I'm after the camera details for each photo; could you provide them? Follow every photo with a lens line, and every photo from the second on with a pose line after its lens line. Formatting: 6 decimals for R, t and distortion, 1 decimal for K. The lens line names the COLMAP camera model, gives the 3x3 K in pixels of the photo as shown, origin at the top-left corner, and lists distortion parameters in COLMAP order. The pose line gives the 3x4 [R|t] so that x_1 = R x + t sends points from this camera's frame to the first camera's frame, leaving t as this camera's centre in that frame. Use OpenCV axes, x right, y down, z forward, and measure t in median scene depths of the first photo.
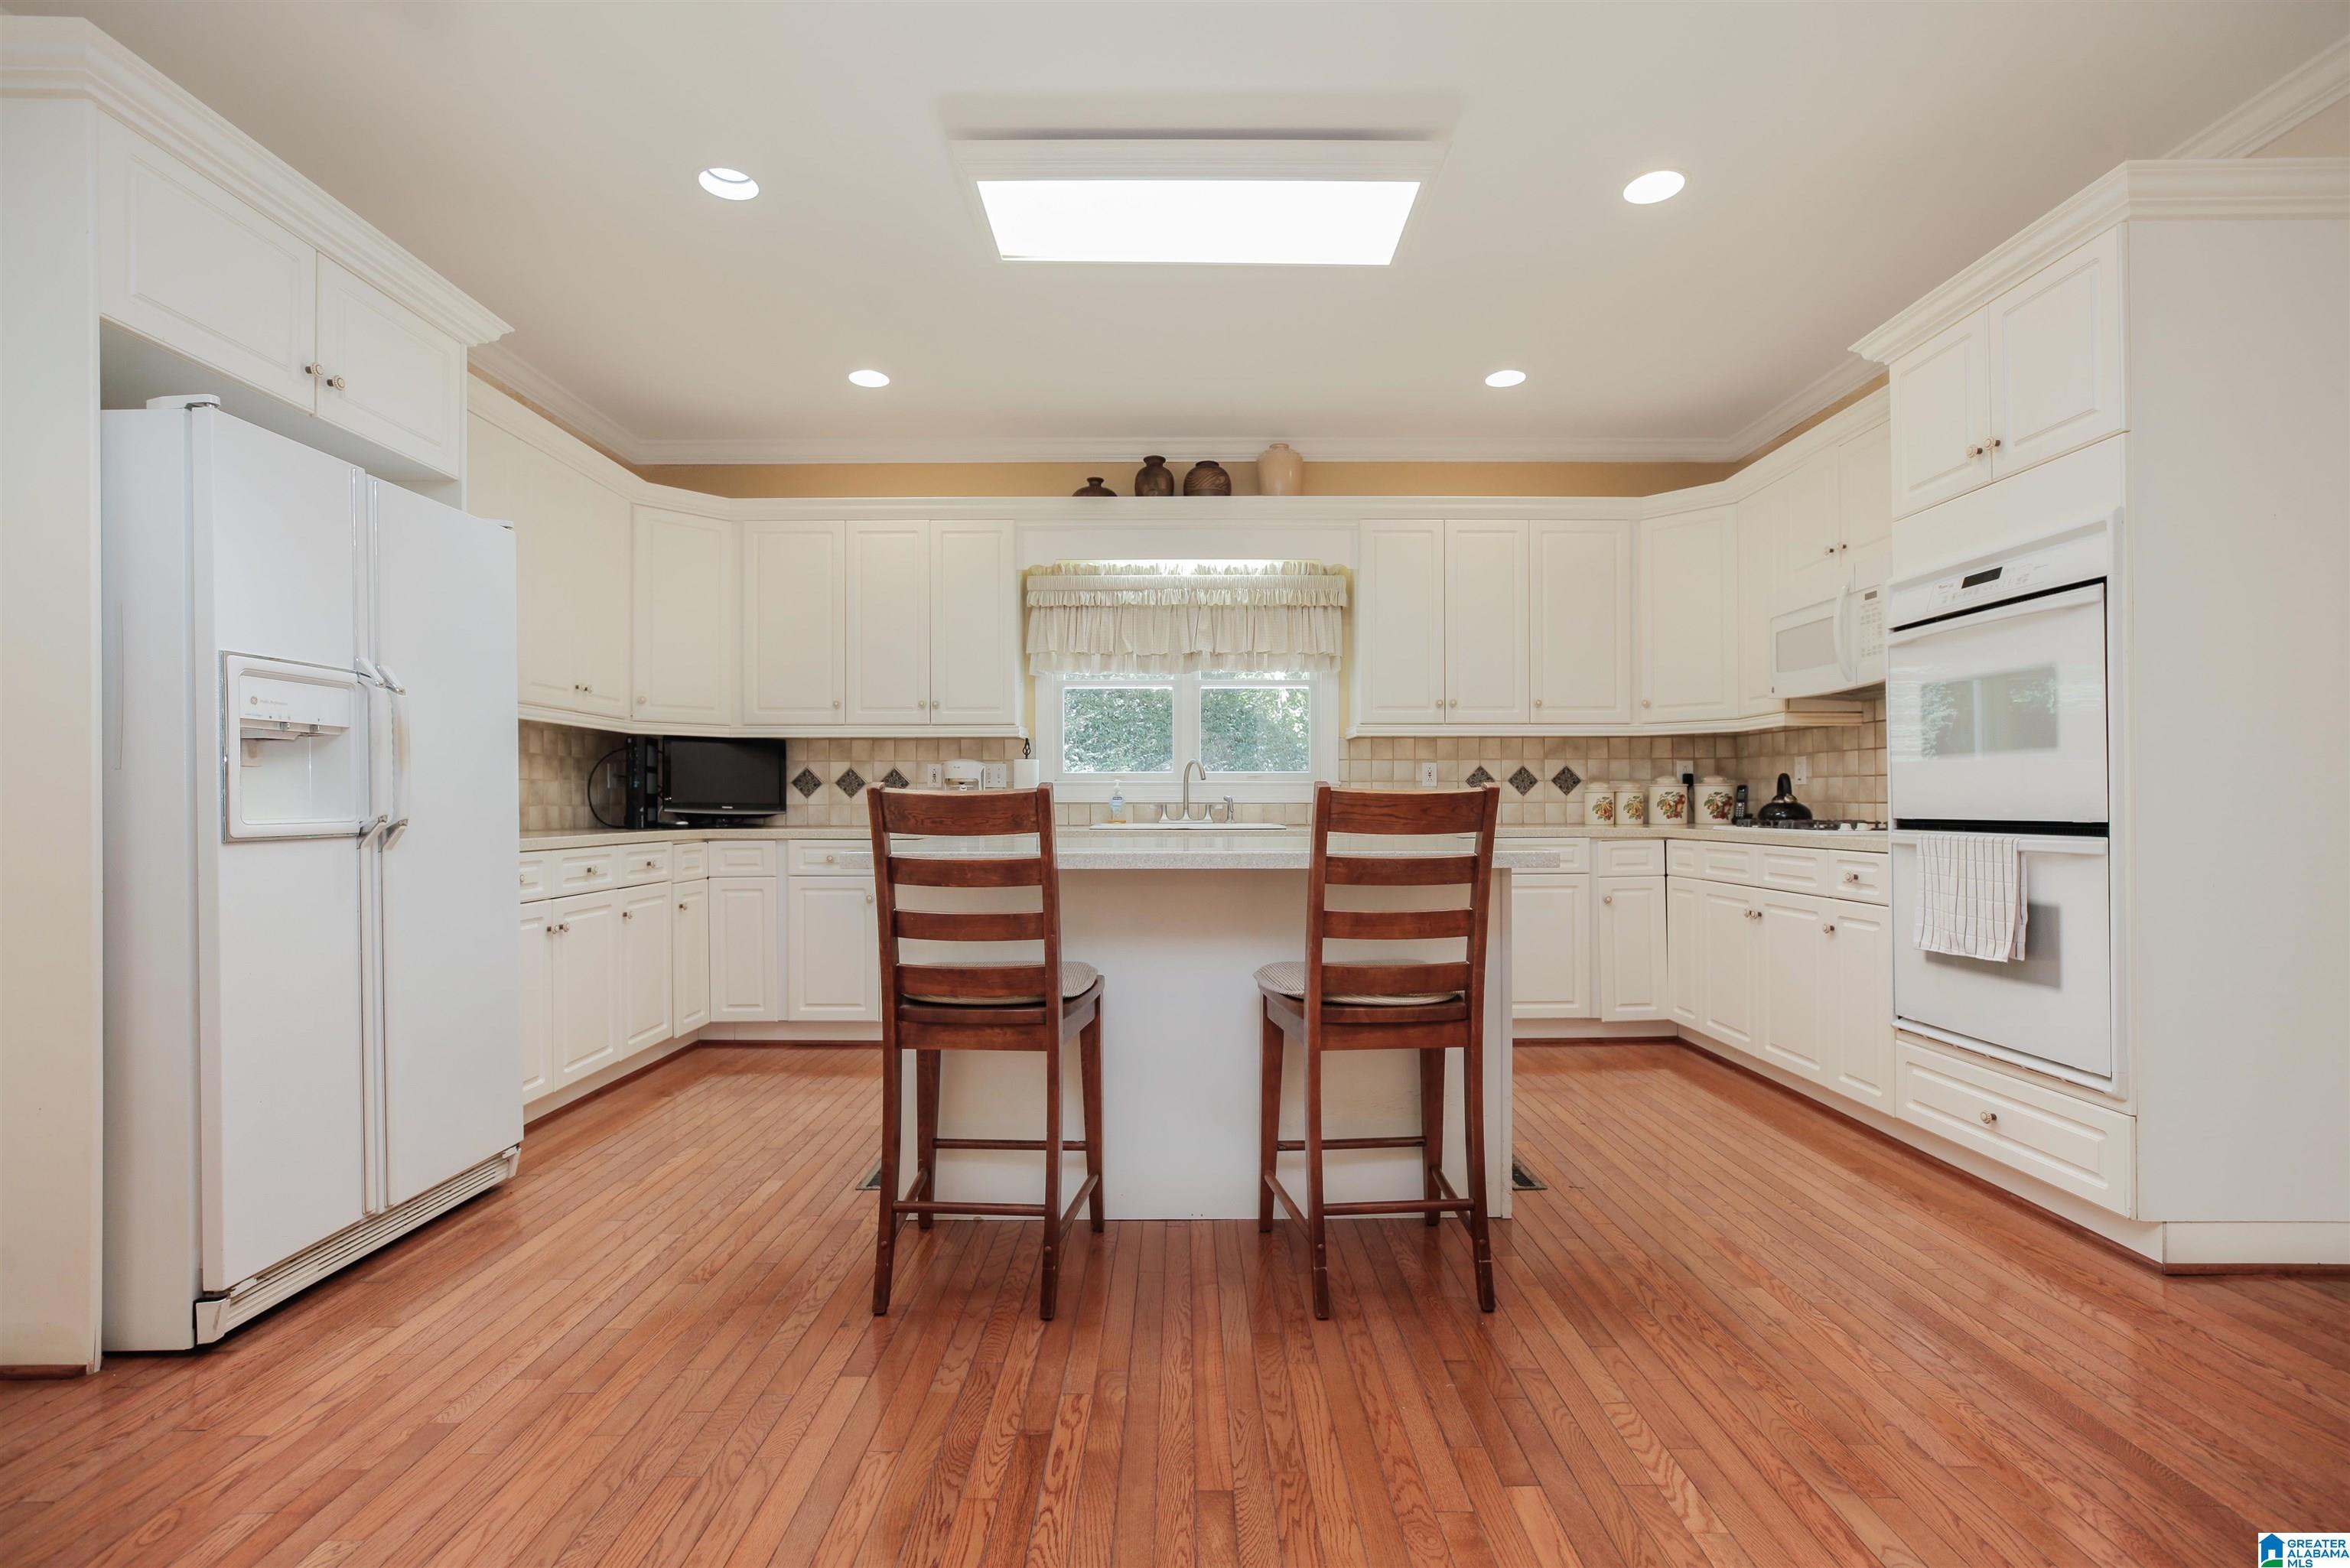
lens RADIAL K [[1078.0, 0, 1185.1], [0, 1078.0, 789.2], [0, 0, 1]] dist [-0.011043, 0.005387]
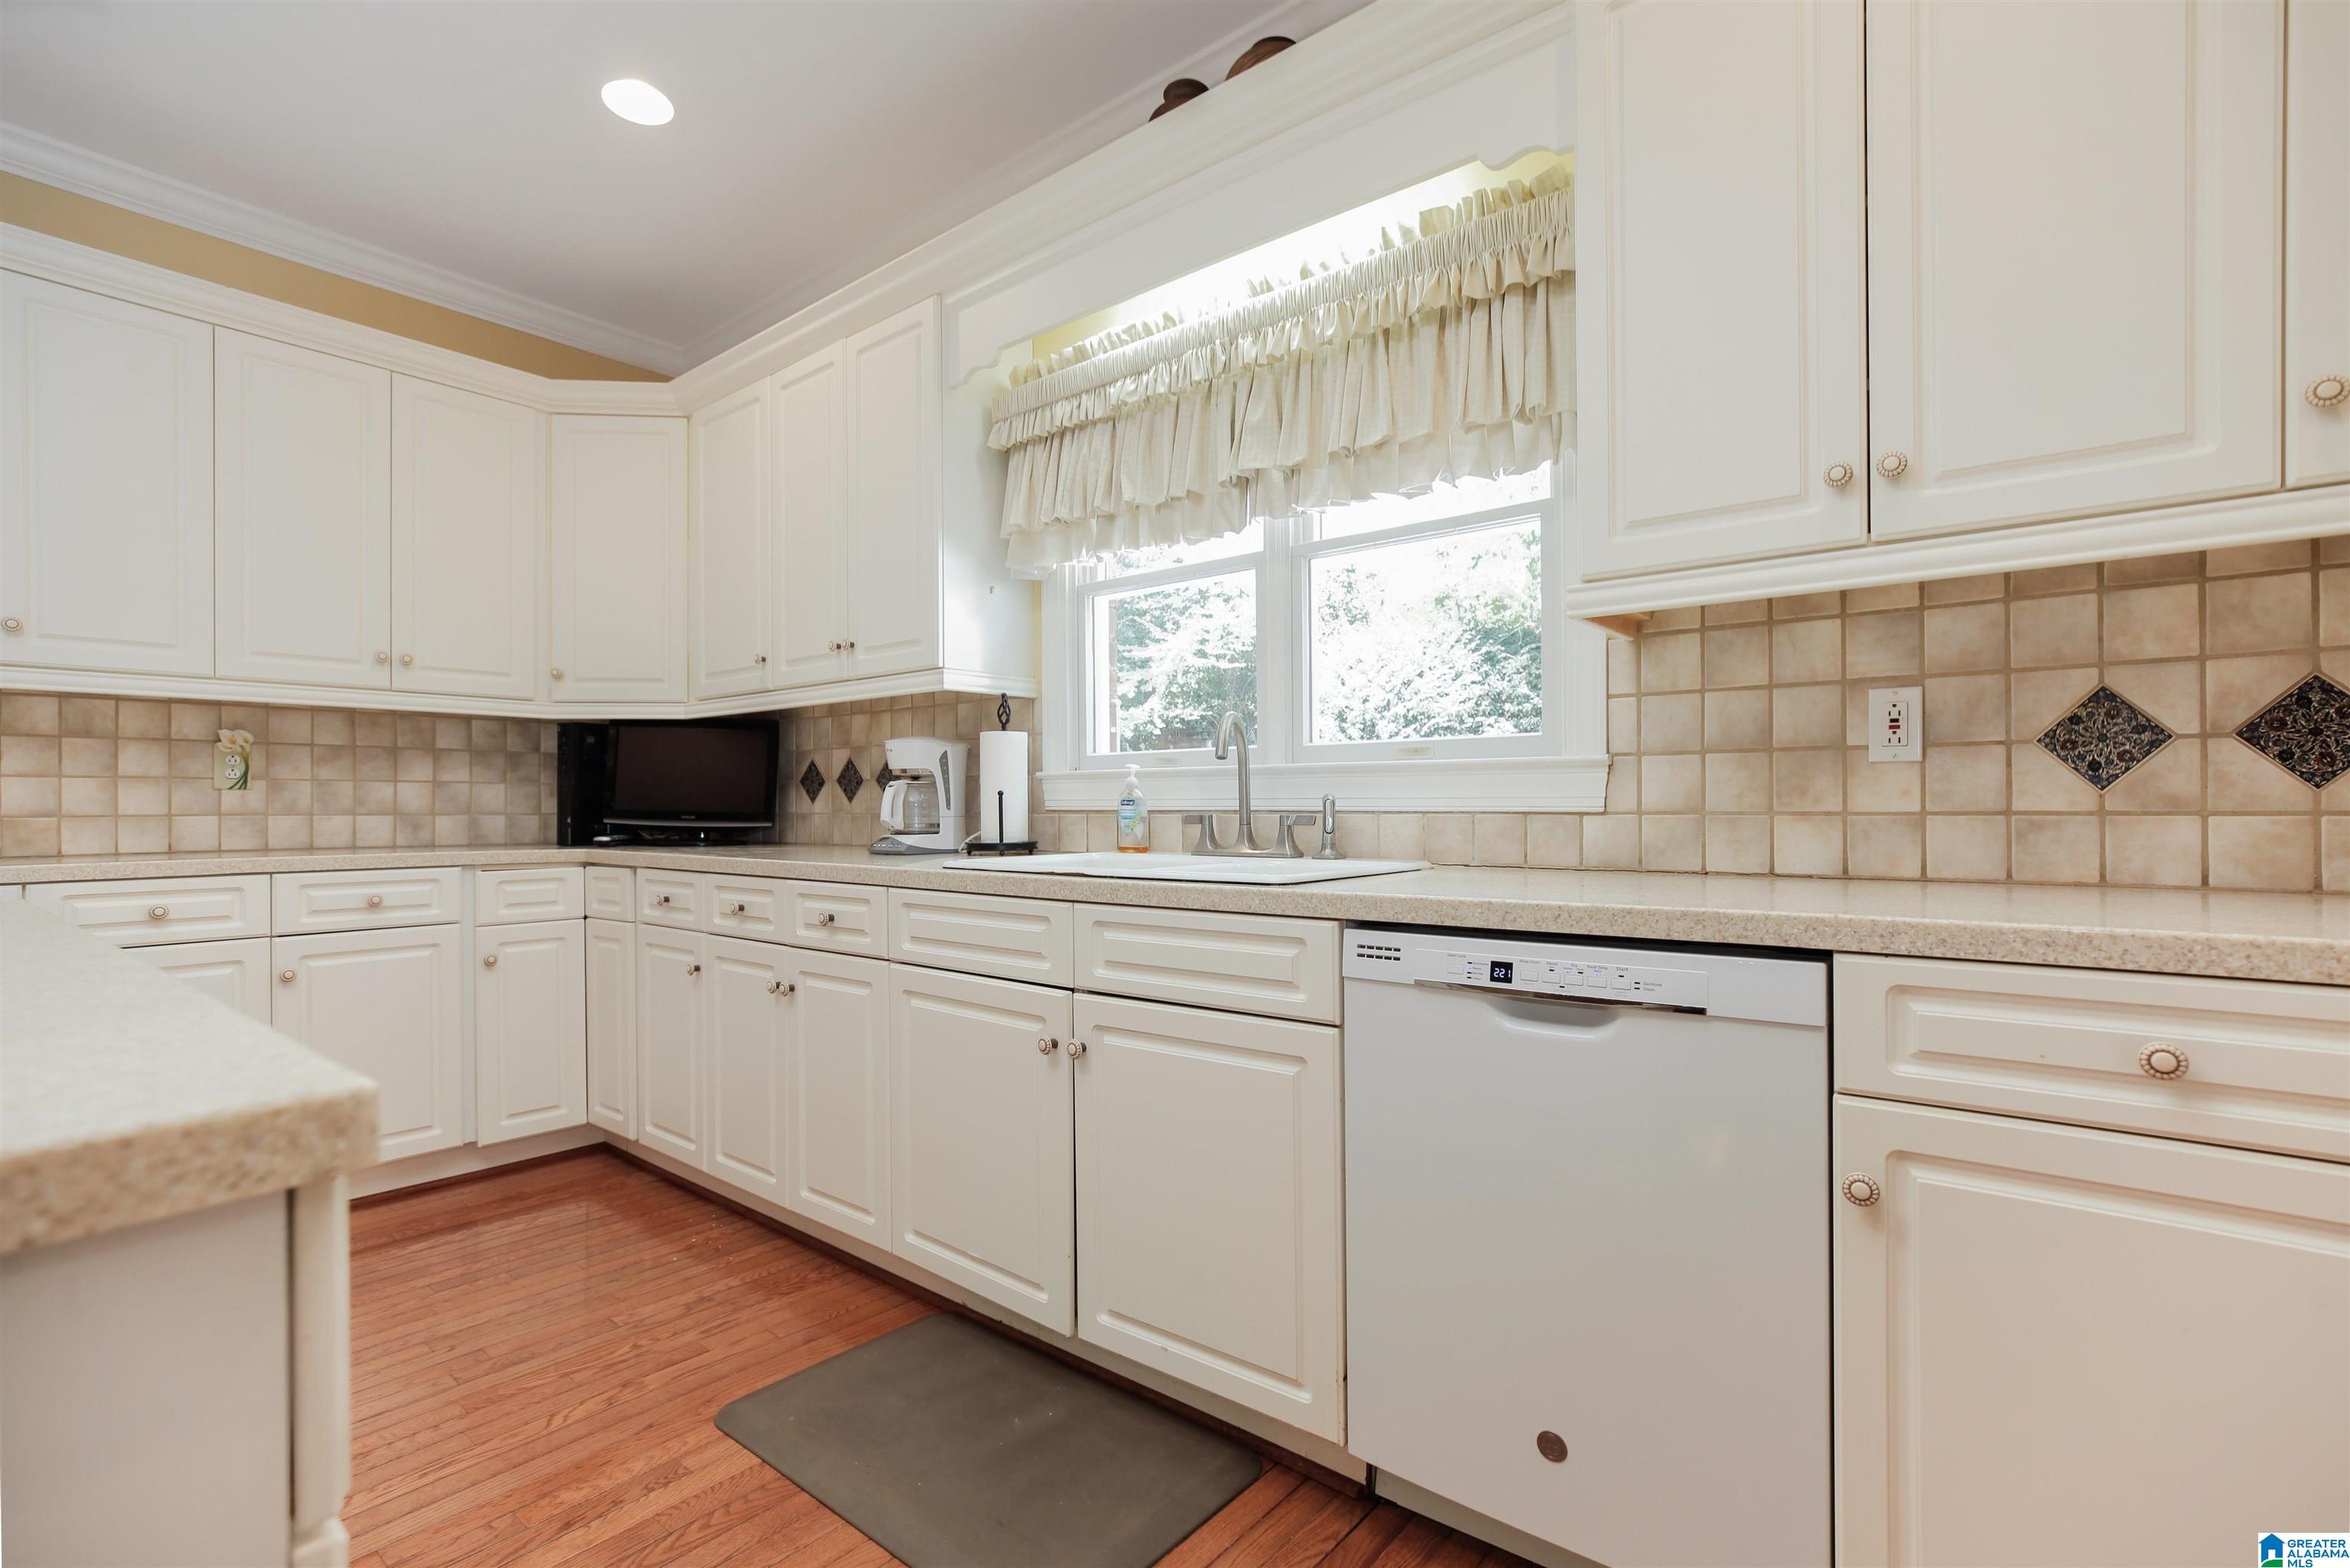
lens RADIAL K [[1078.0, 0, 1186.3], [0, 1078.0, 798.3], [0, 0, 1]] dist [-0.011043, 0.005387]
pose [[0.771759, -0.006479, -0.635882, 0.284402], [0.009984, 0.999948, 0.001929, 0.006220], [0.635836, -0.007838, 0.771784, 0.655824]]
